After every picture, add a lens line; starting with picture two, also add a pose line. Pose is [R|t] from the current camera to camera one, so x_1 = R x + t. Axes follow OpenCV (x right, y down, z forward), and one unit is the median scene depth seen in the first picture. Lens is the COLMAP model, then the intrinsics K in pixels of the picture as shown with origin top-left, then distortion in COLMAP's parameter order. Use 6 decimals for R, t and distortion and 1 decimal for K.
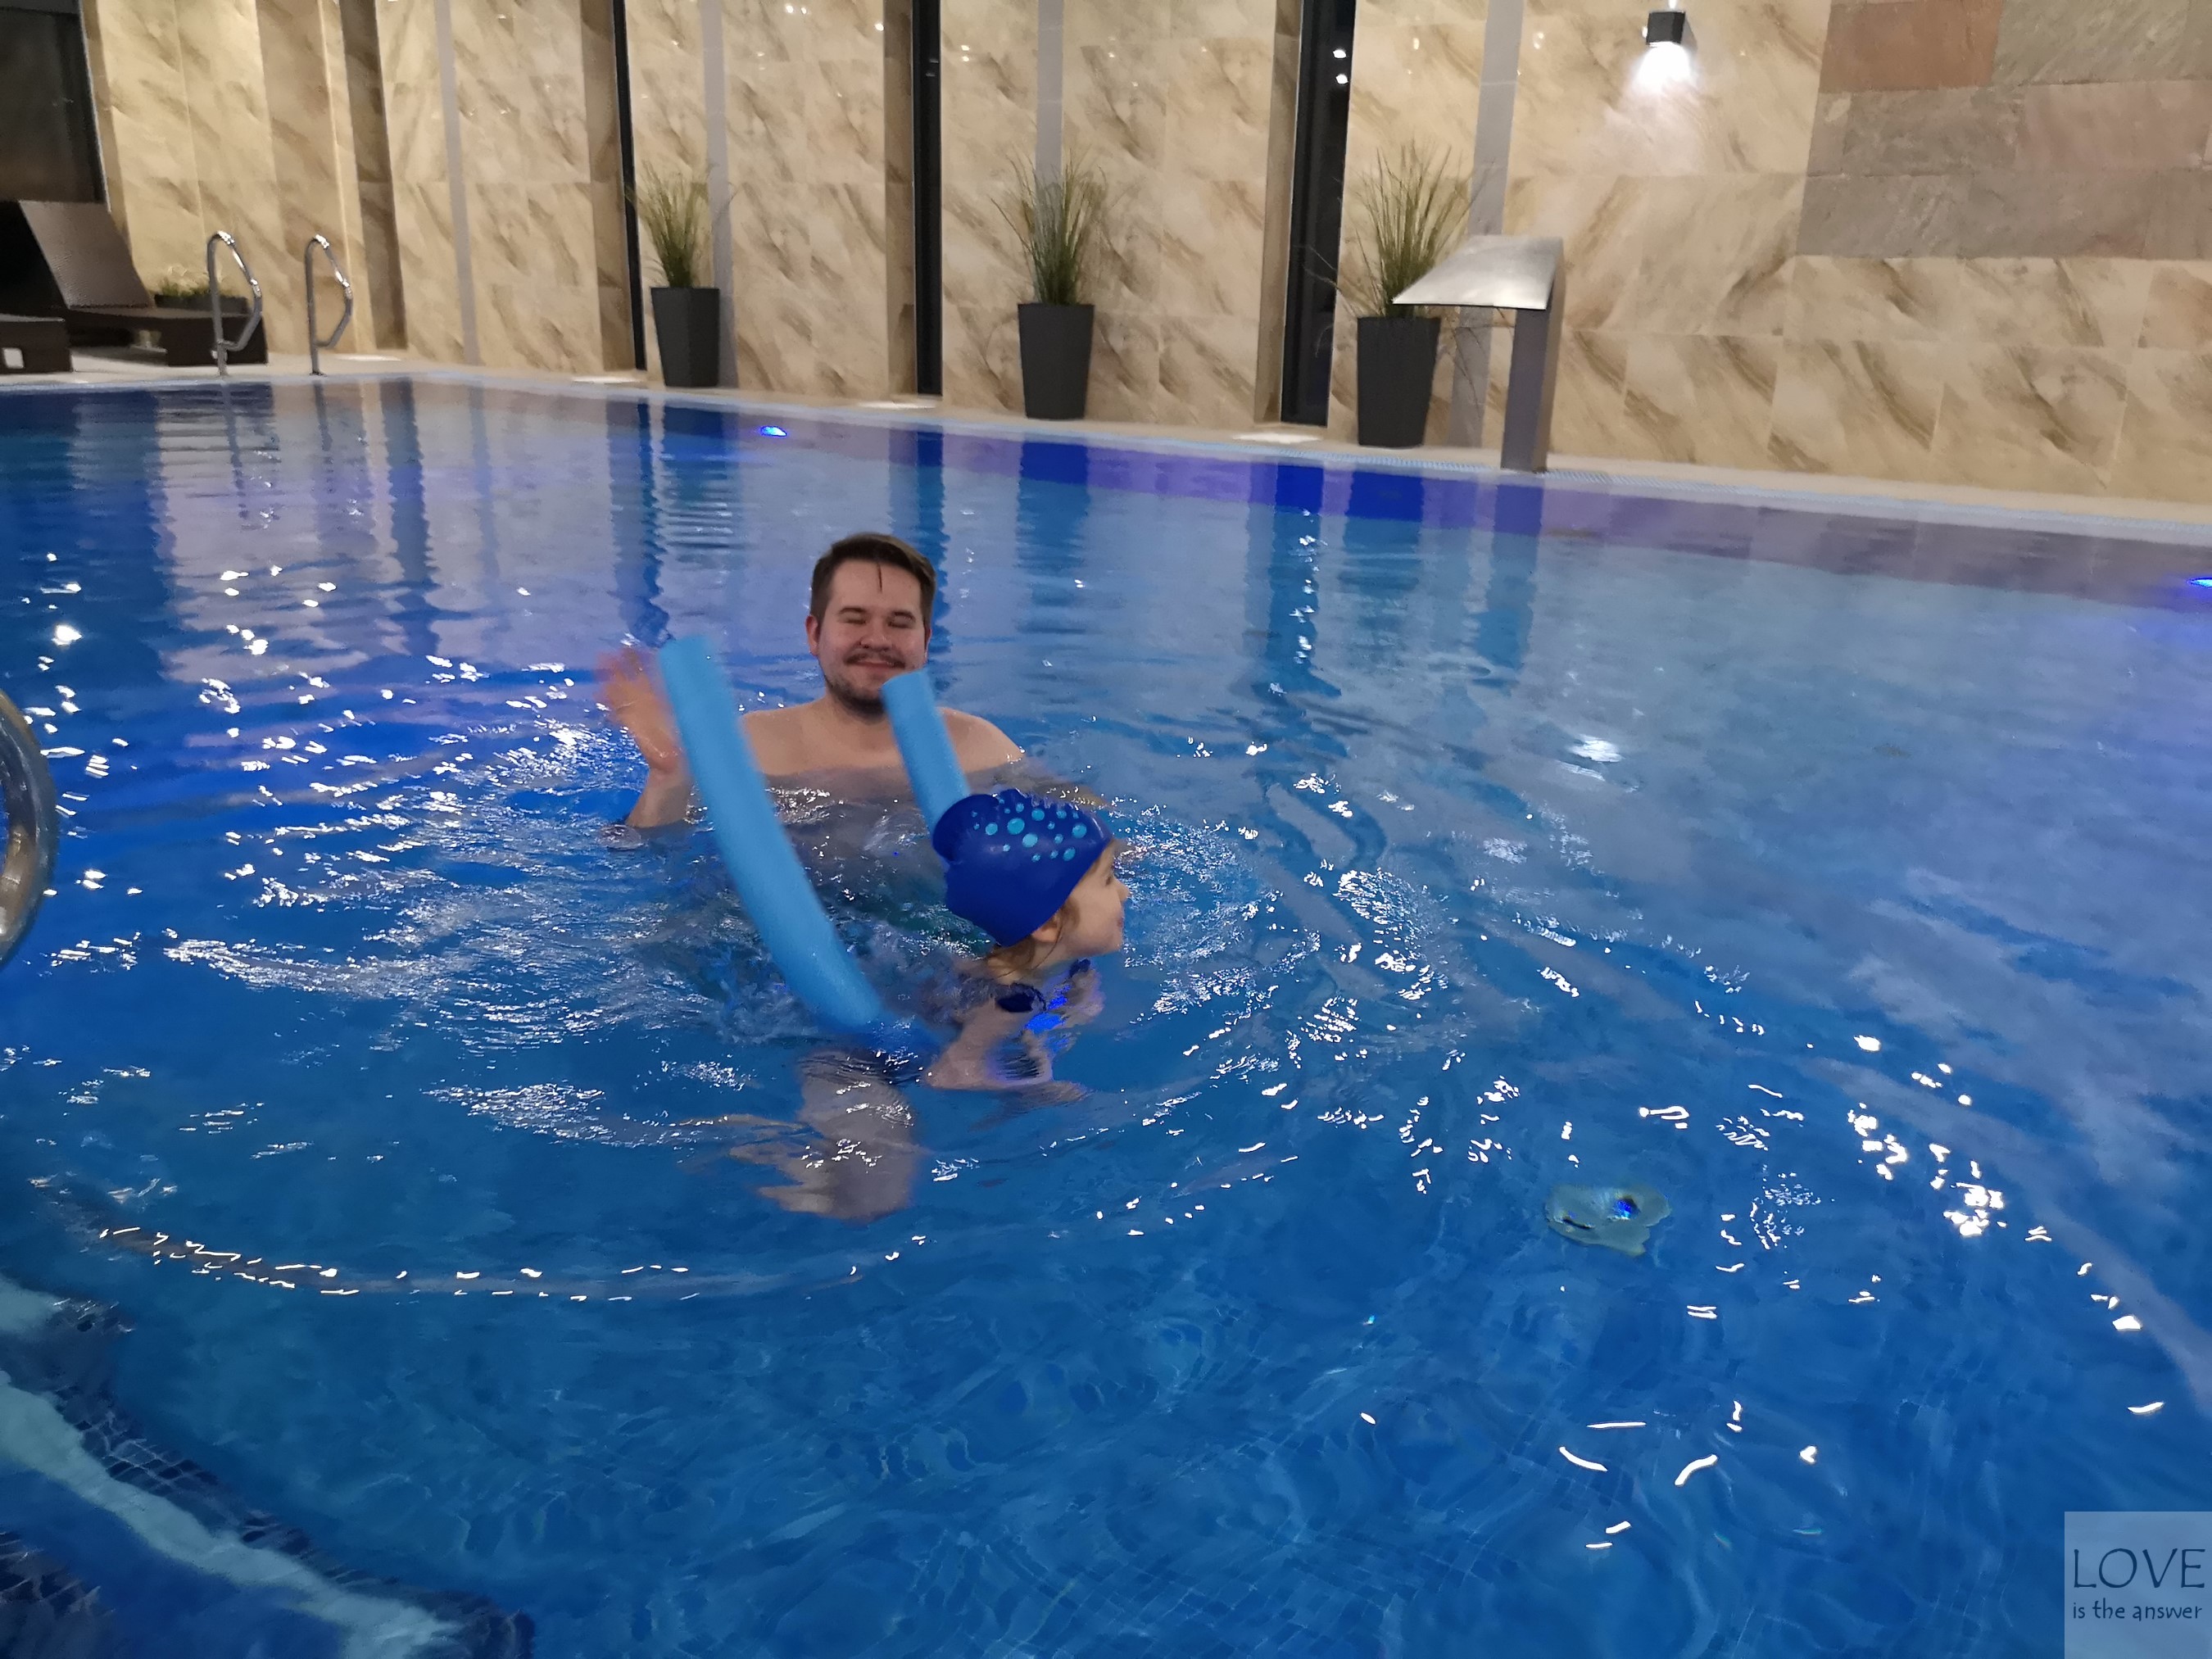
lens RADIAL K [[1750.3, 0, 1109.3], [0, 1750.3, 854.8], [0, 0, 1]] dist [-0.000170, -0.002131]
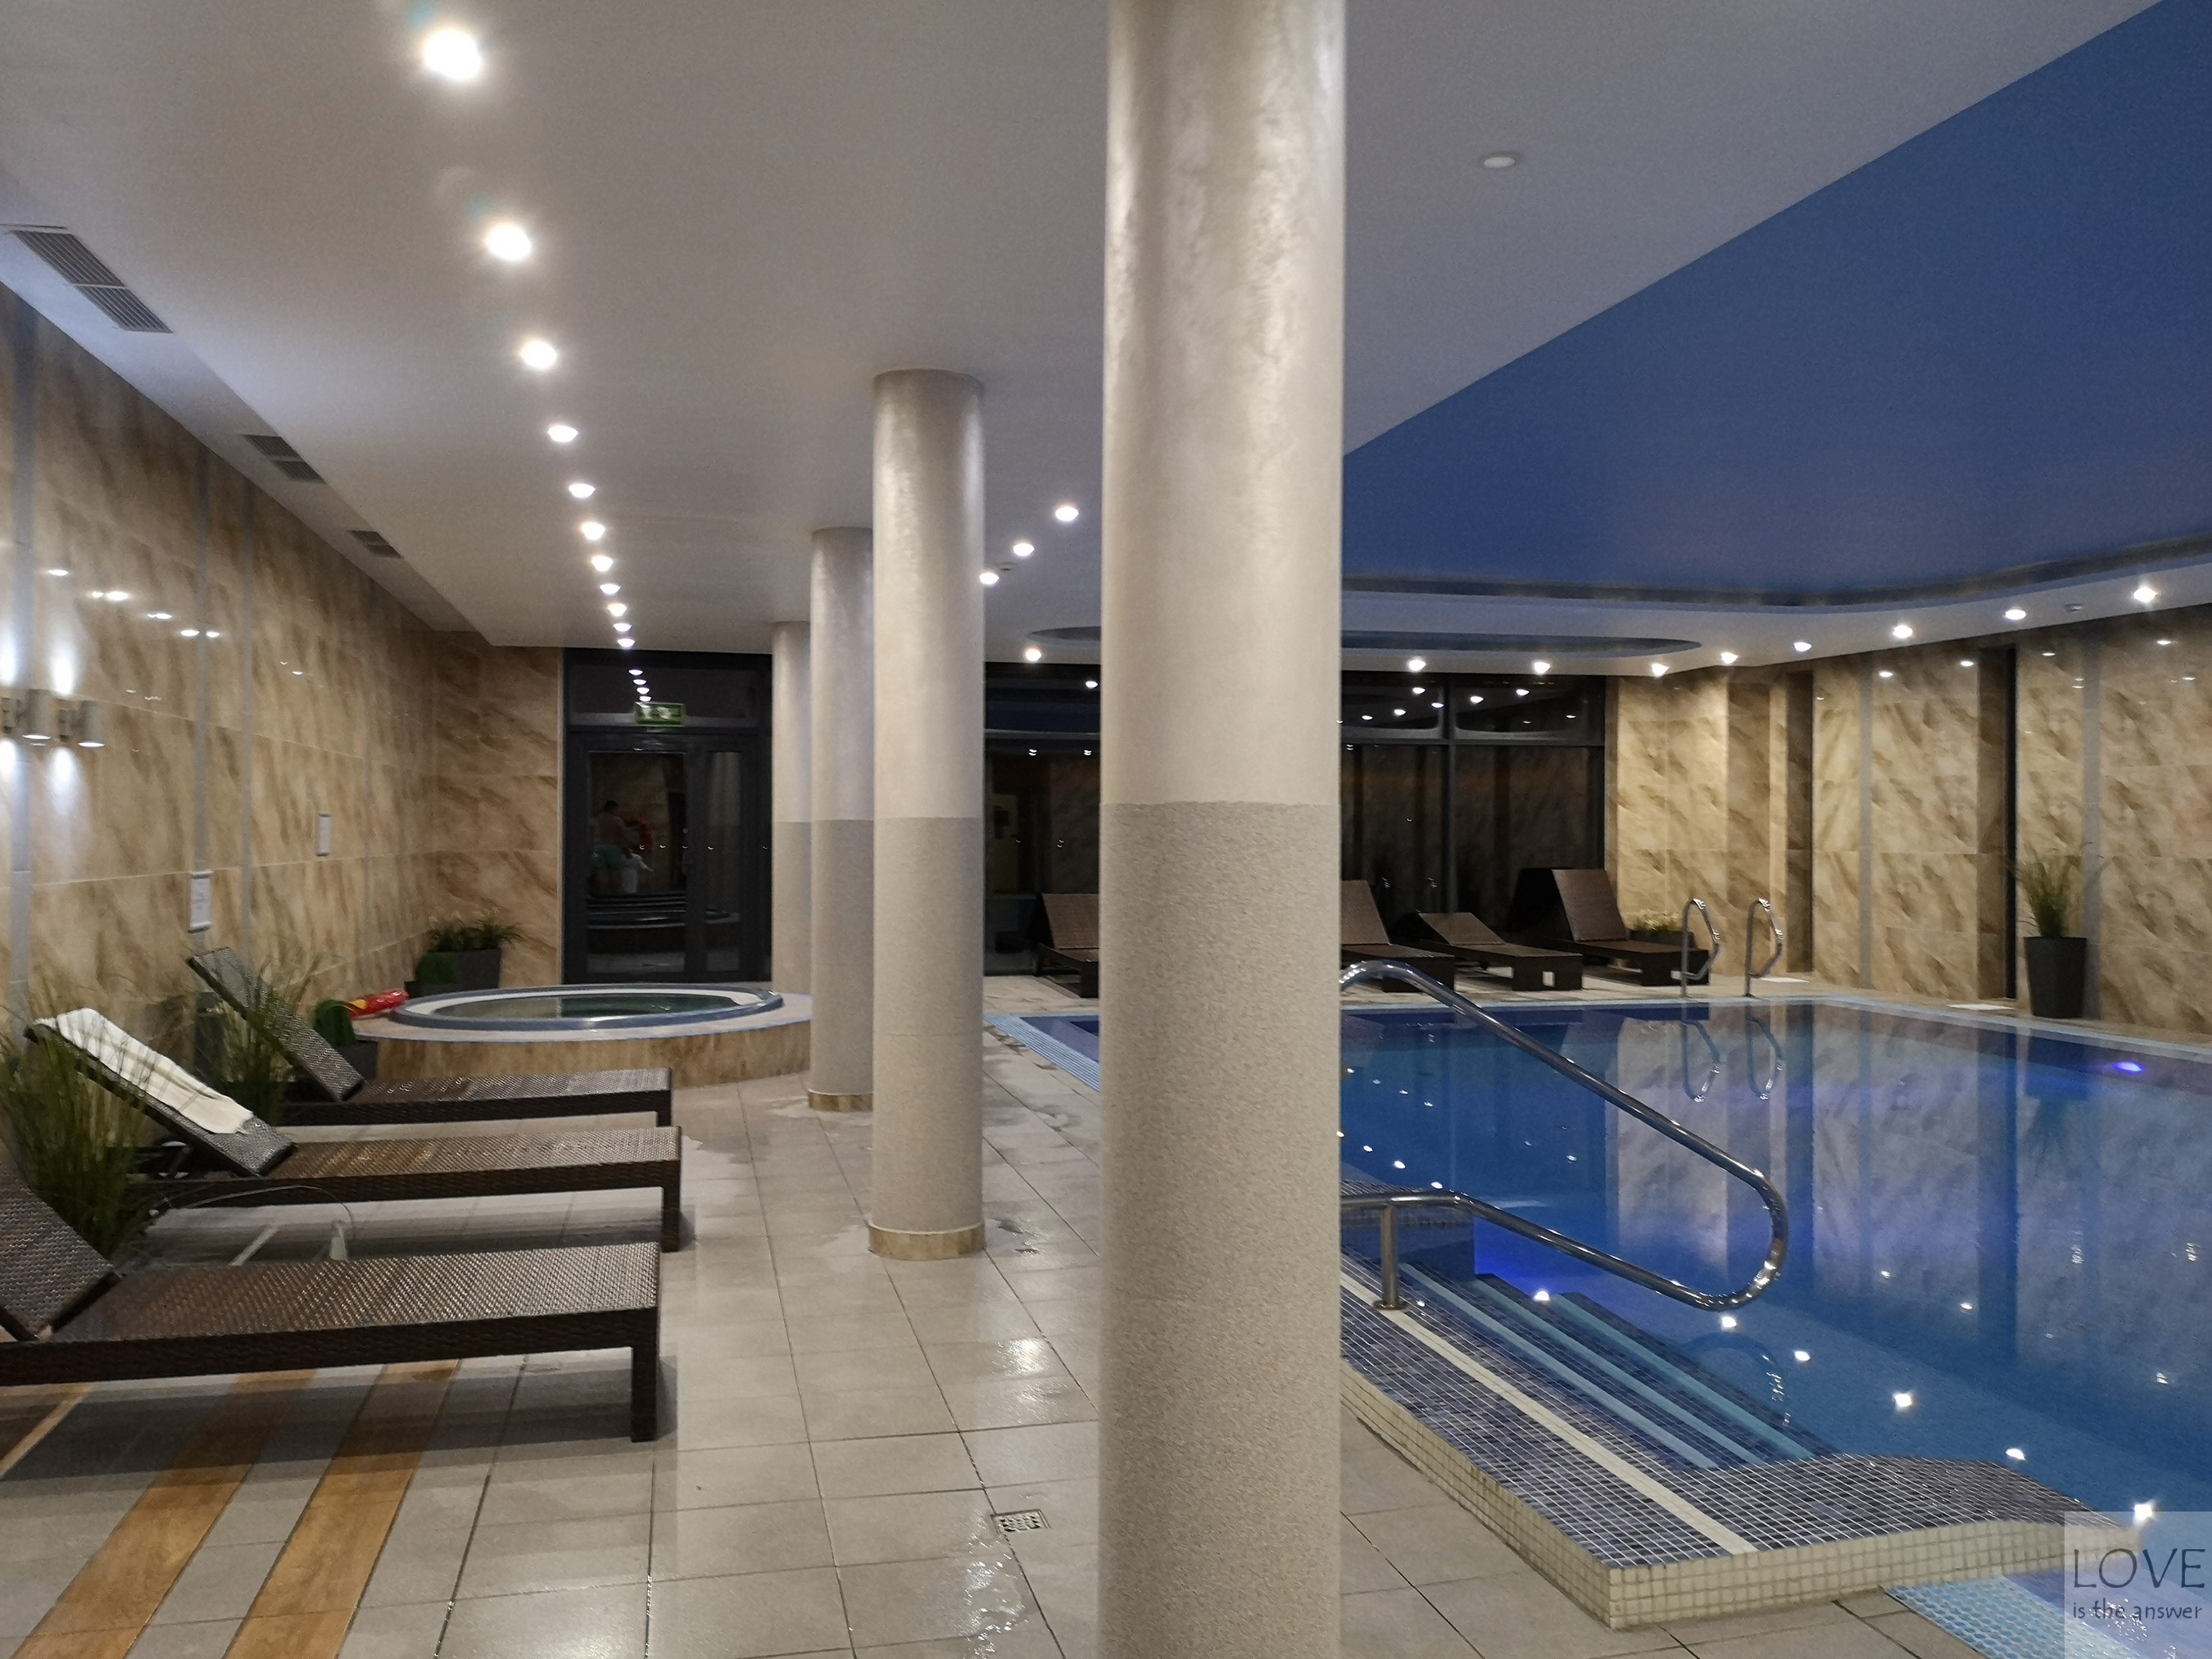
lens RADIAL K [[1750.3, 0, 1109.3], [0, 1750.3, 854.8], [0, 0, 1]] dist [-0.000170, -0.002131]
pose [[0.748004, -0.019160, -0.663418, 0.067949], [-0.190506, 0.951322, -0.242270, 0.037715], [0.635766, 0.307604, 0.707942, -0.274860]]
